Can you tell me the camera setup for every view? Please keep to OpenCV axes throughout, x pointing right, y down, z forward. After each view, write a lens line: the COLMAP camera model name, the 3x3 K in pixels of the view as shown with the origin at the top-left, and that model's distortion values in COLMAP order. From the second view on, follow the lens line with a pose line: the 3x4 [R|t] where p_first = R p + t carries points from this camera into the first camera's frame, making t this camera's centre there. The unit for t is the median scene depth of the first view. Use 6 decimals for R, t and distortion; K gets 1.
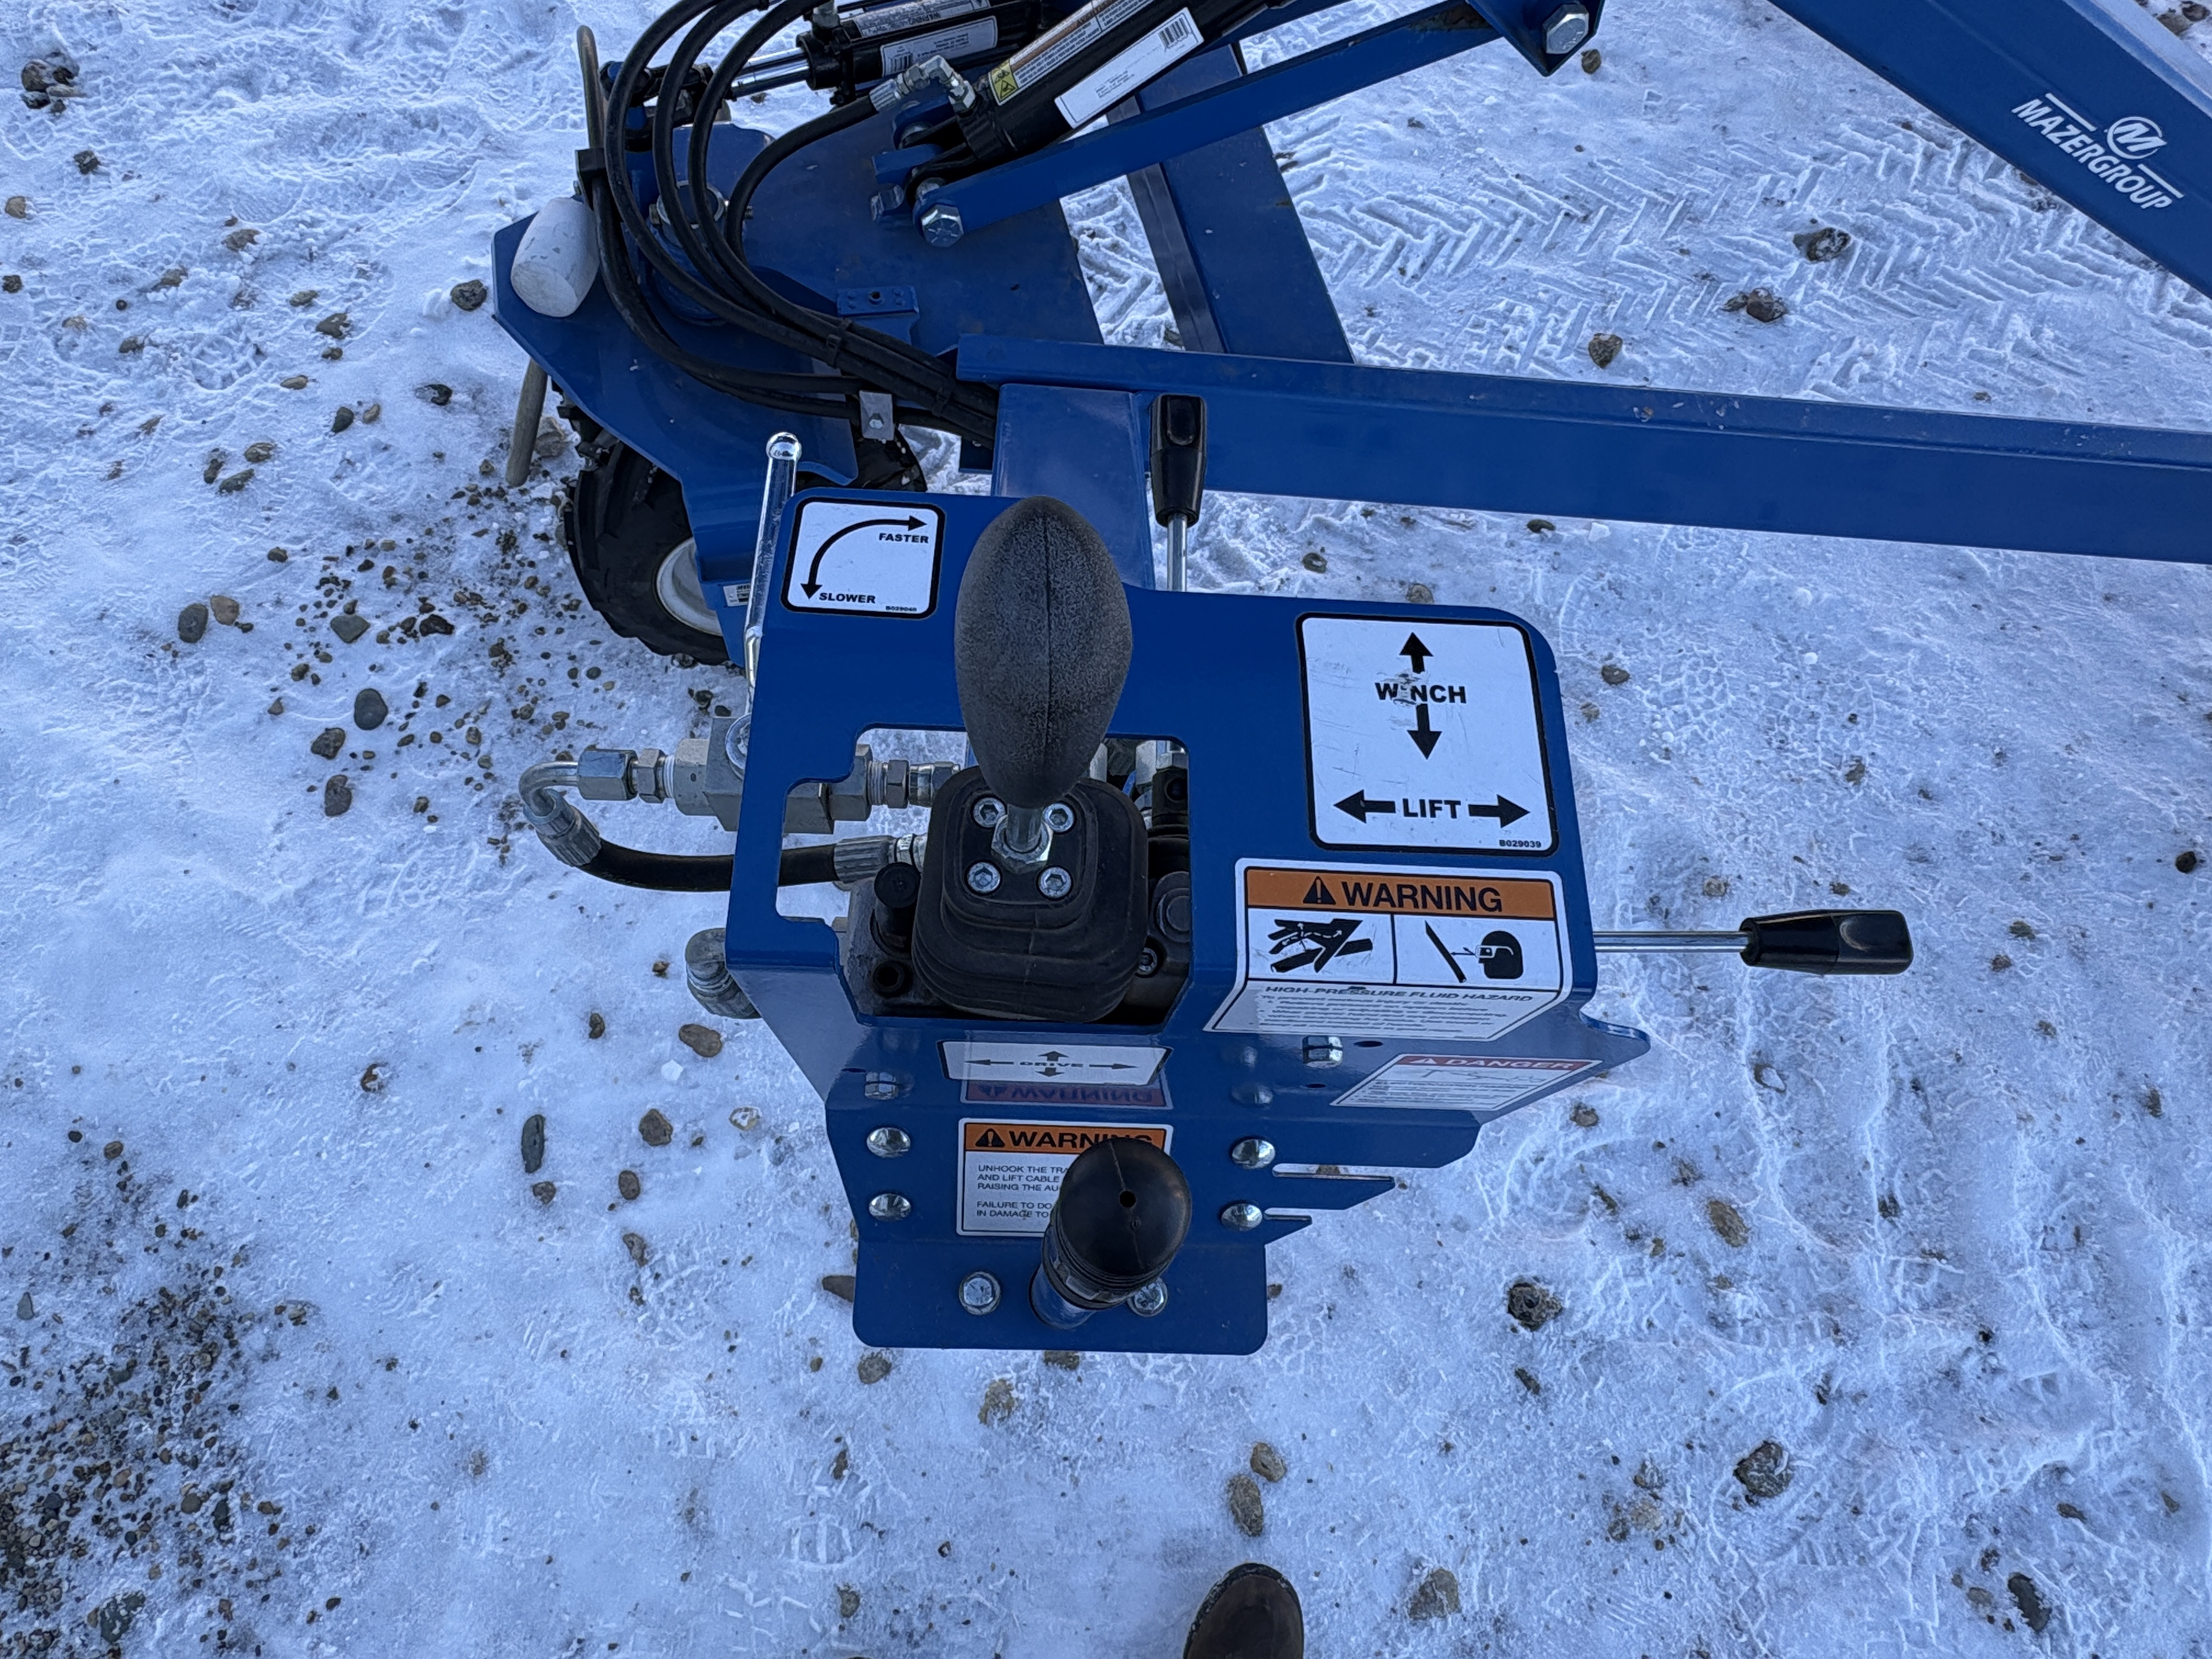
lens RADIAL K [[1281.1, 0, 1093.1], [0, 1281.1, 834.2], [0, 0, 1]] dist [-0.000315, 0.000295]
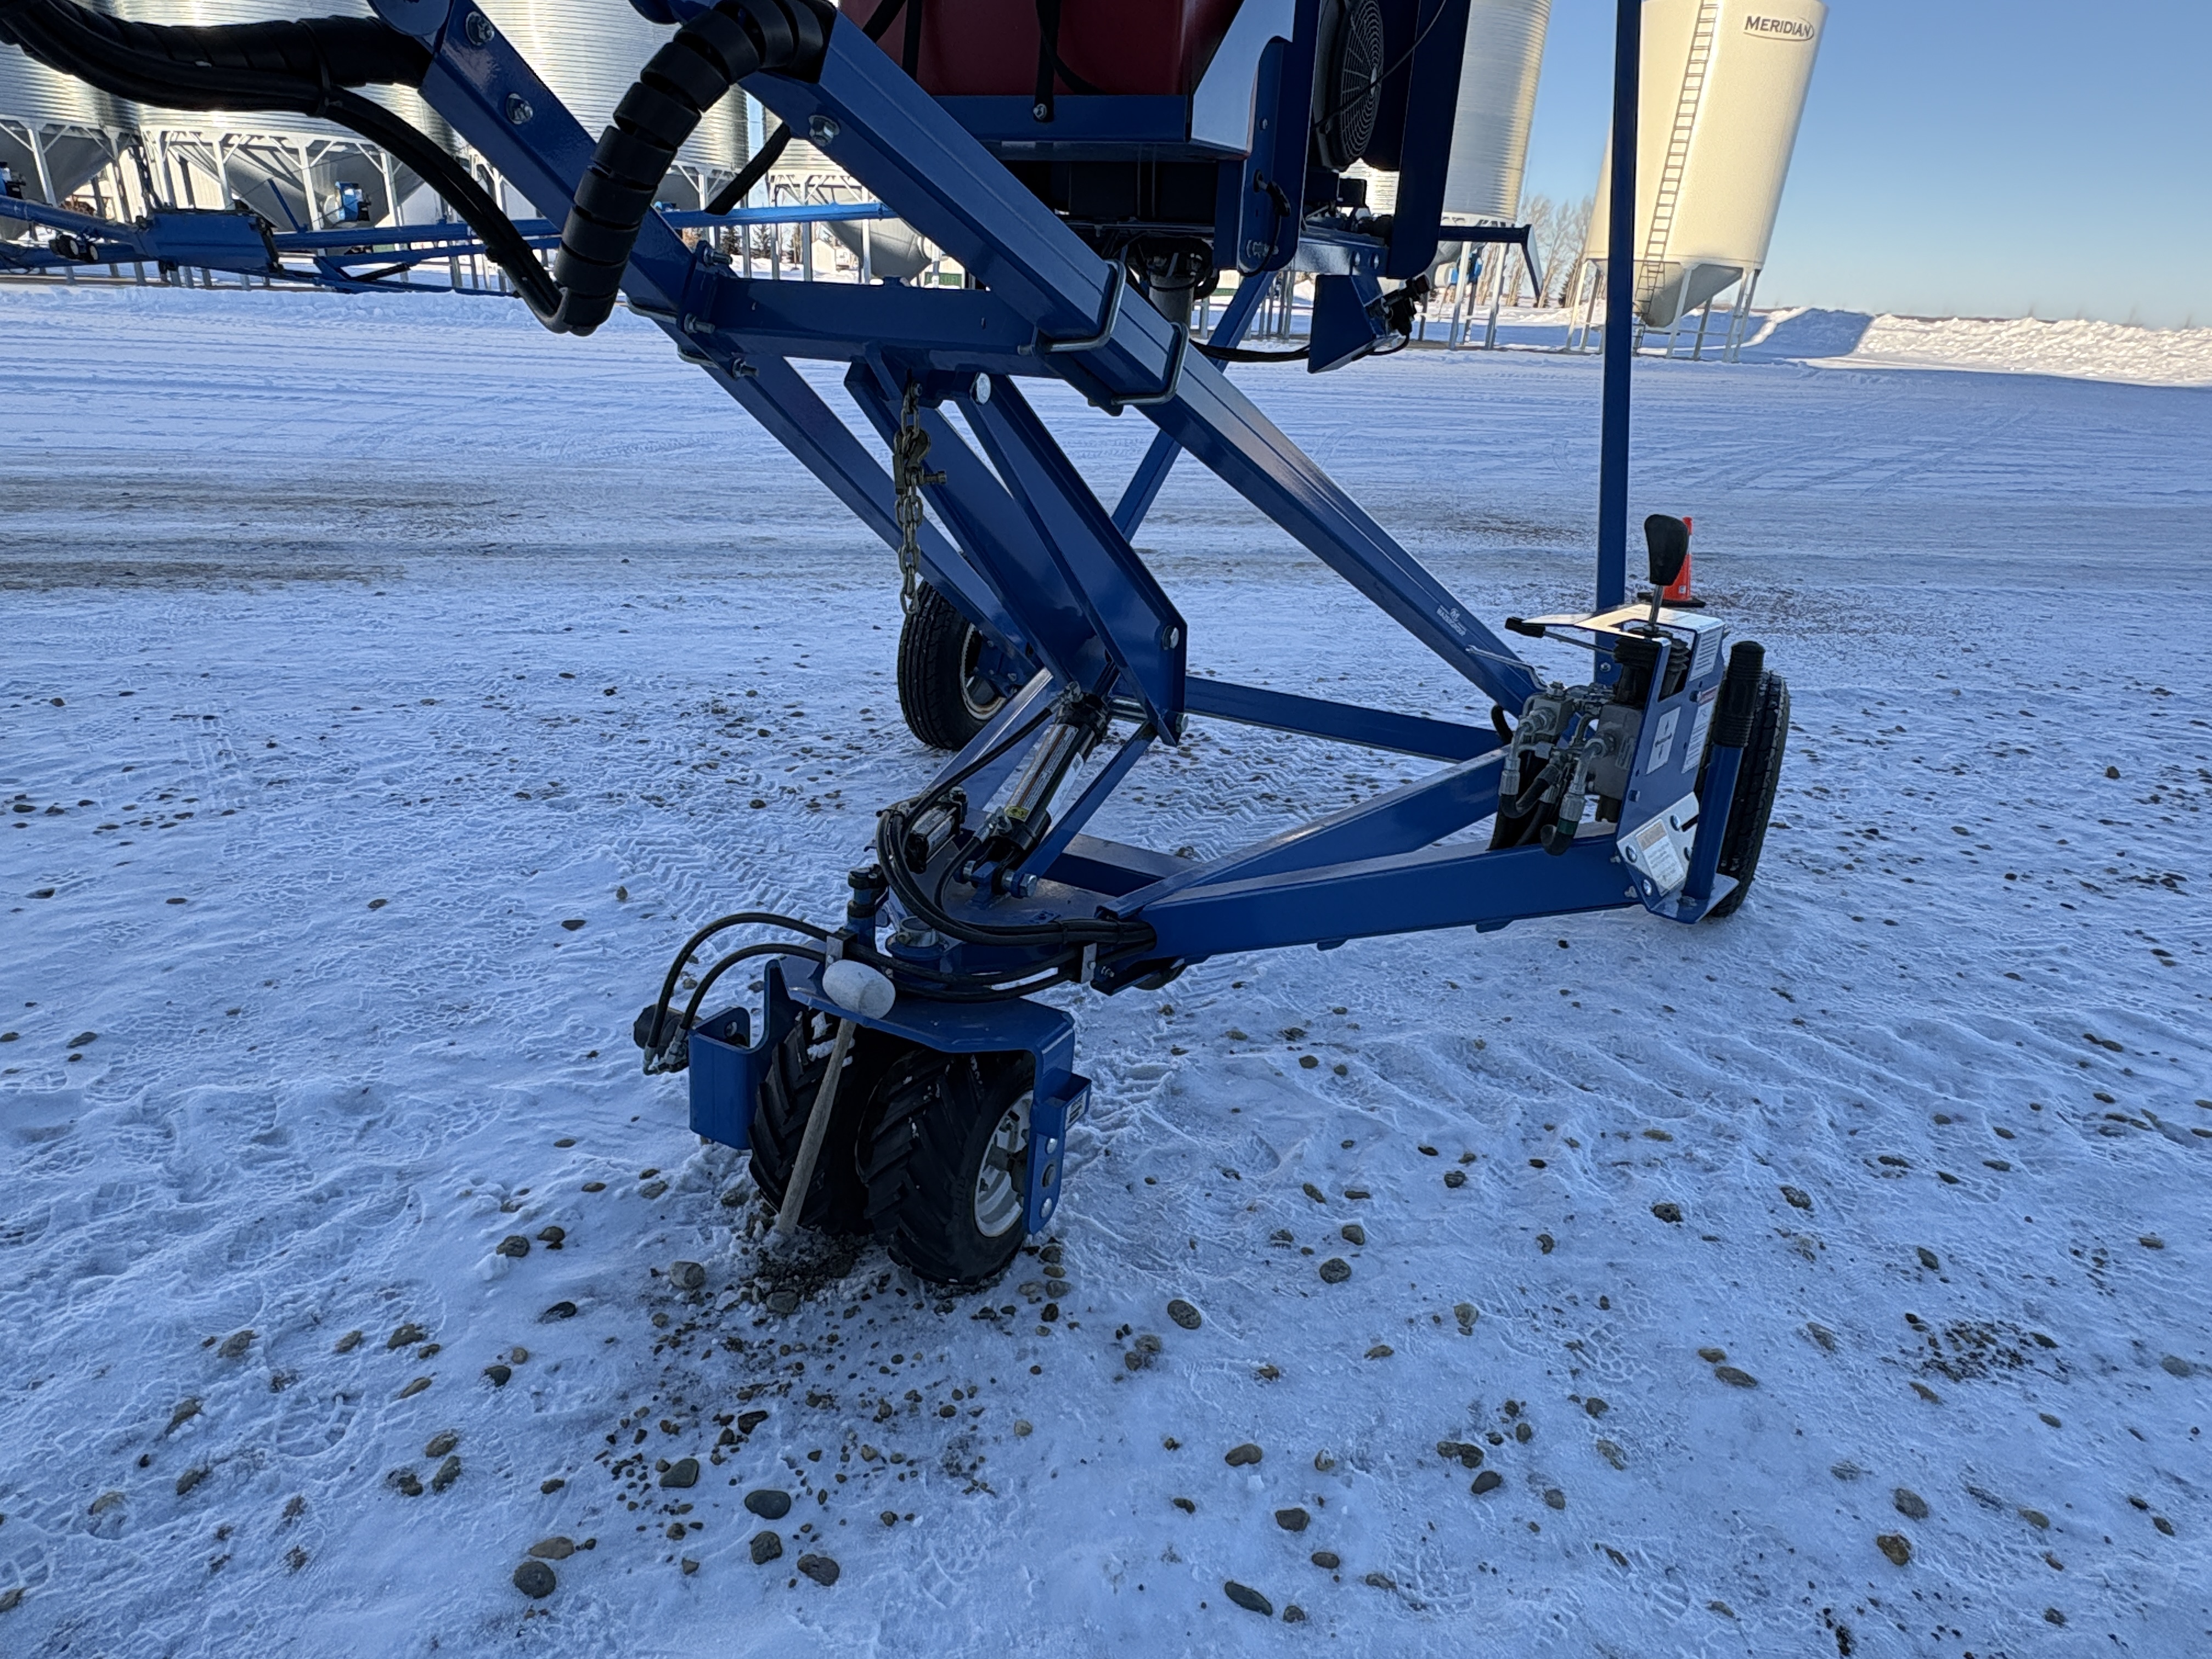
lens RADIAL K [[1288.9, 0, 1085.9], [0, 1288.9, 813.9], [0, 0, 1]] dist [0.000243, -0.000400]
pose [[0.632396, -0.277269, 0.723324, -0.972401], [0.706883, 0.588476, -0.392444, 0.155913], [-0.316846, 0.759485, 0.568147, -0.072040]]
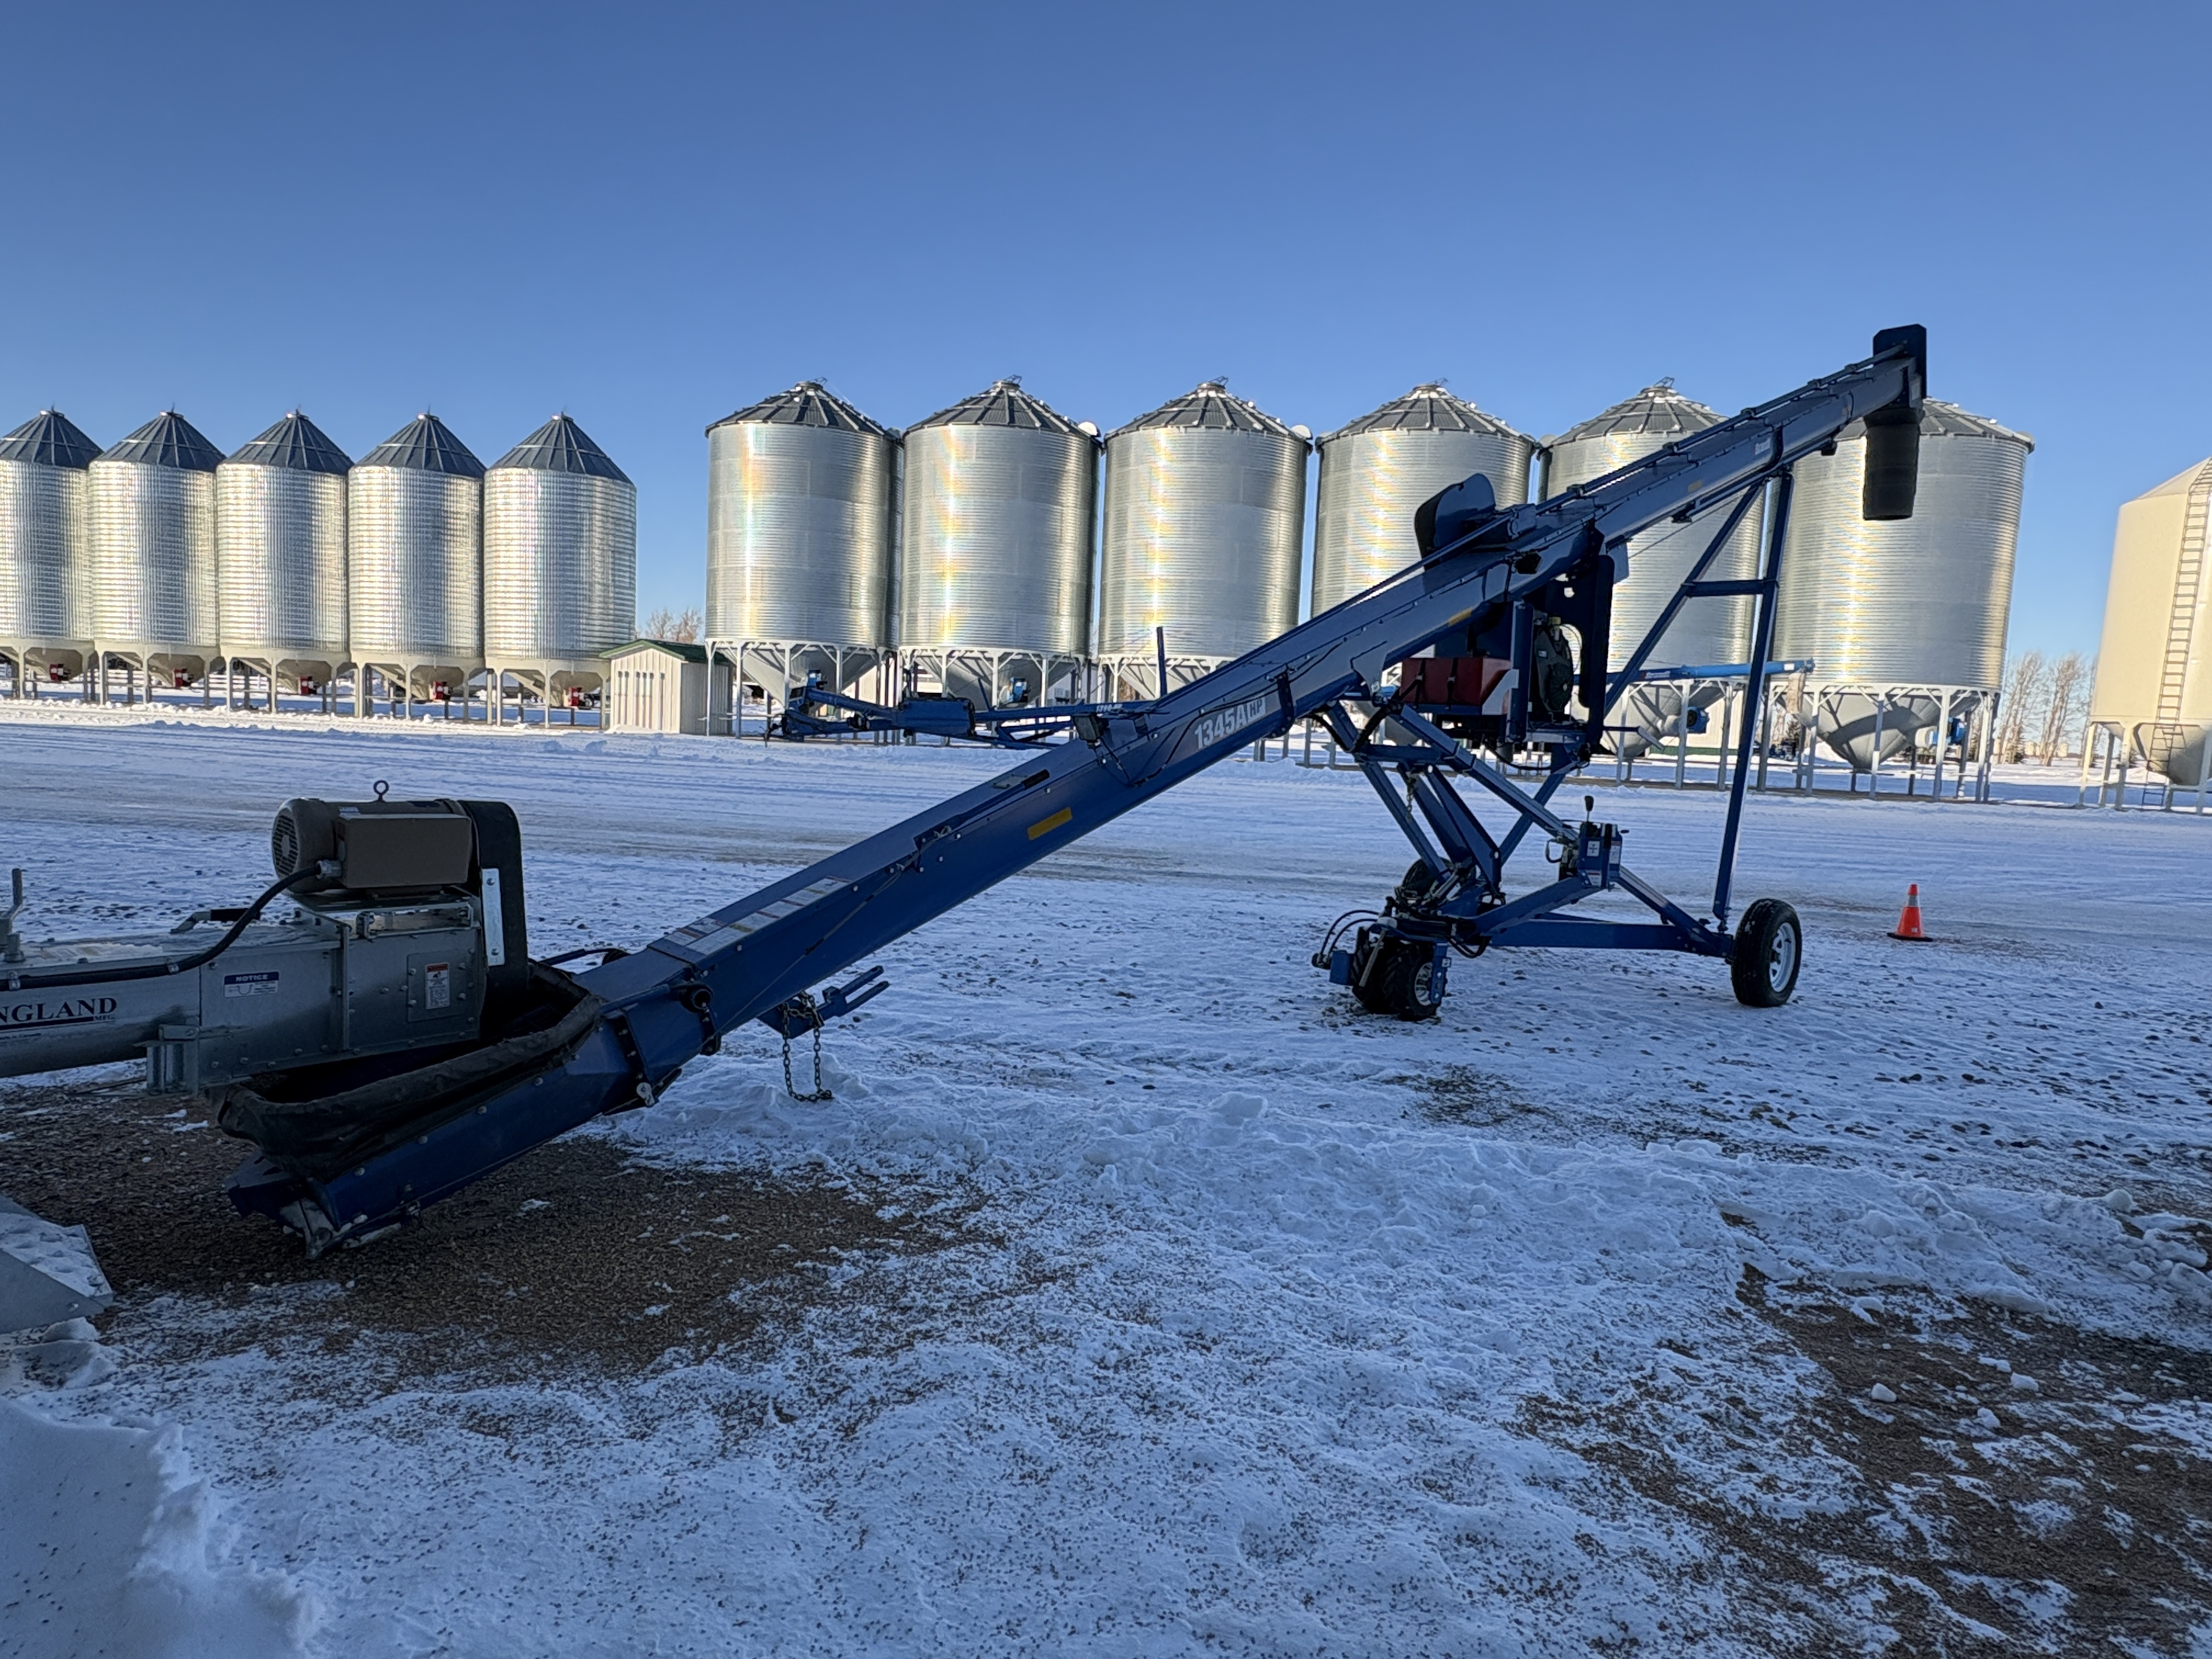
lens RADIAL K [[1281.1, 0, 1093.1], [0, 1281.1, 834.2], [0, 0, 1]] dist [-0.000315, 0.000295]
pose [[0.870862, -0.015266, 0.491290, -3.181345], [0.444493, 0.451129, -0.773892, 2.315246], [-0.209821, 0.892328, 0.399657, -0.963185]]
